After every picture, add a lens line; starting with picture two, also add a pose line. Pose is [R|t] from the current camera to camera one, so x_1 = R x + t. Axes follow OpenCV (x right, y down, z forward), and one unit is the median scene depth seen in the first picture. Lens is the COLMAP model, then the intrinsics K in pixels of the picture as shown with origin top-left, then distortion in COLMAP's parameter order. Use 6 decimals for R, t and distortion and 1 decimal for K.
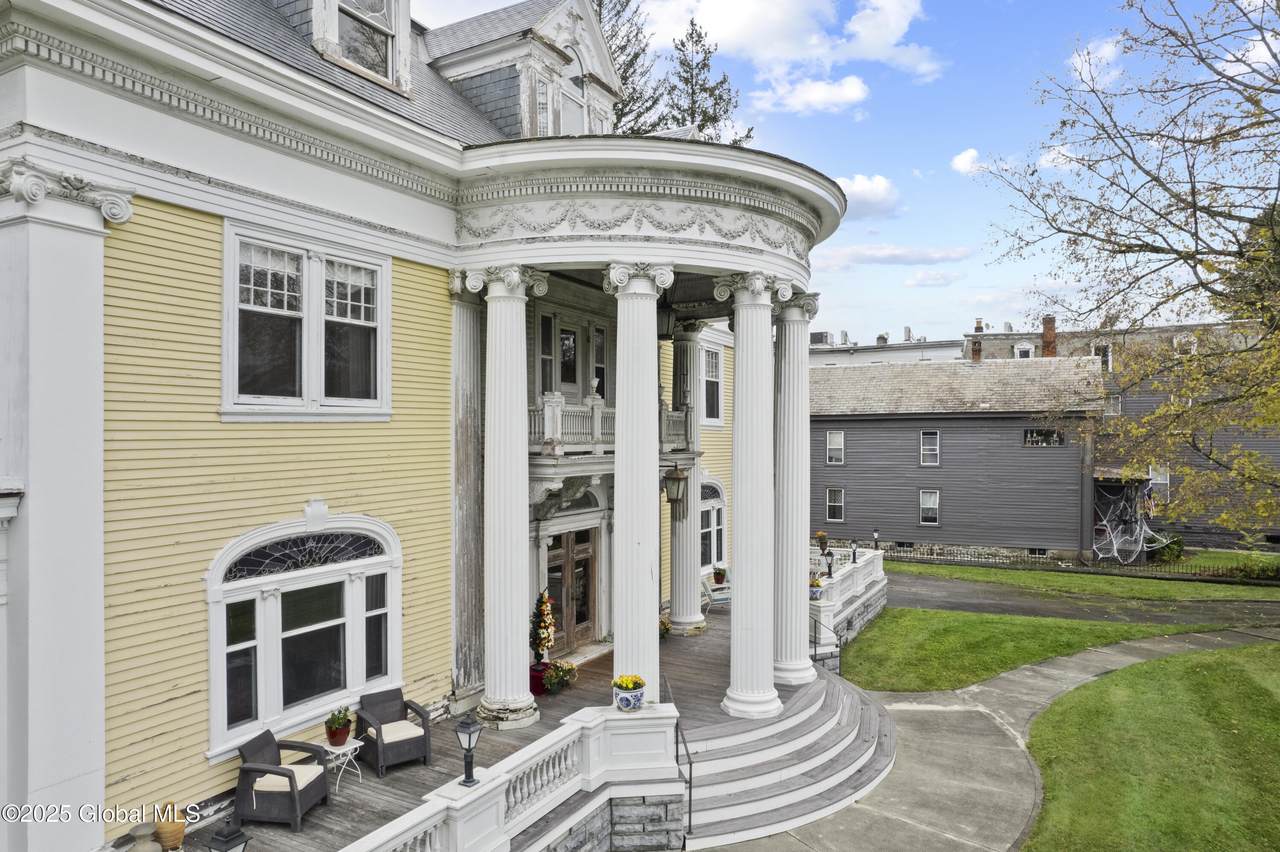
lens RADIAL K [[826.8, 0, 635.4], [0, 826.8, 431.0], [0, 0, 1]] dist [-0.083877, 0.068708]
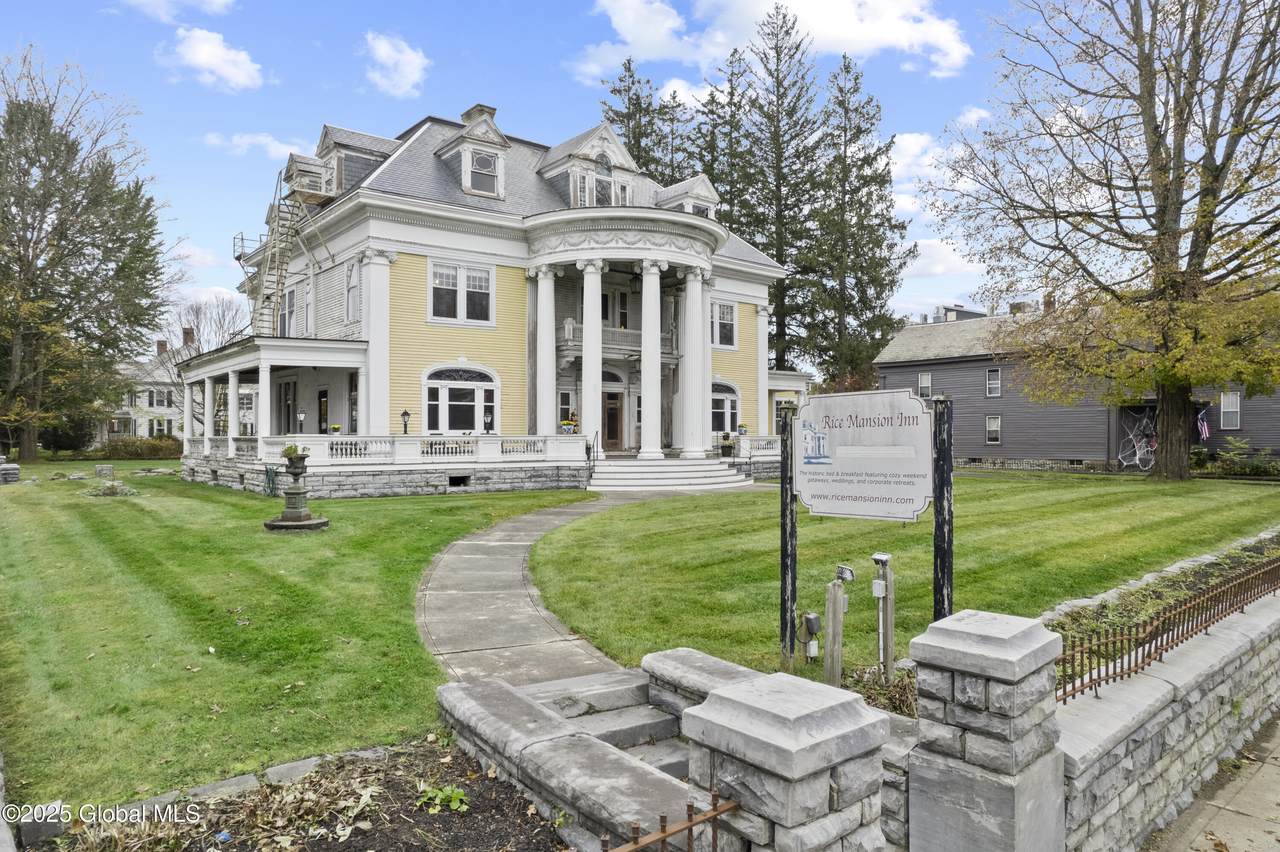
lens RADIAL K [[826.8, 0, 635.4], [0, 826.8, 431.0], [0, 0, 1]] dist [-0.083877, 0.068708]
pose [[0.925326, -0.005145, -0.379137, 1.067960], [0.005187, 0.999986, -0.000911, 0.306547], [0.379136, -0.001123, 0.925340, -1.193444]]
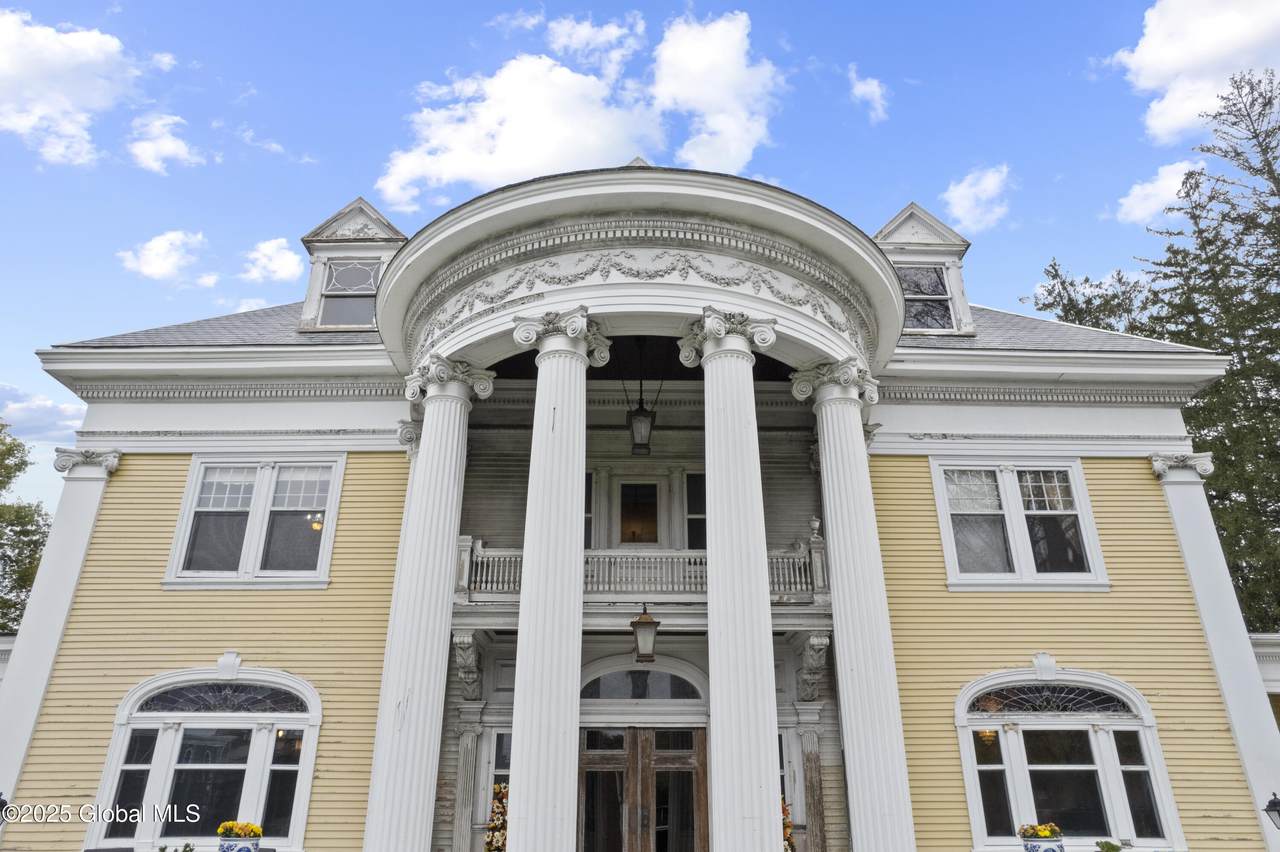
lens RADIAL K [[826.8, 0, 635.4], [0, 826.8, 431.0], [0, 0, 1]] dist [-0.083877, 0.068708]
pose [[0.481869, -0.365002, -0.796603, 0.874106], [0.007718, 0.910844, -0.412679, 0.256832], [0.876209, 0.192709, 0.441725, 0.841962]]
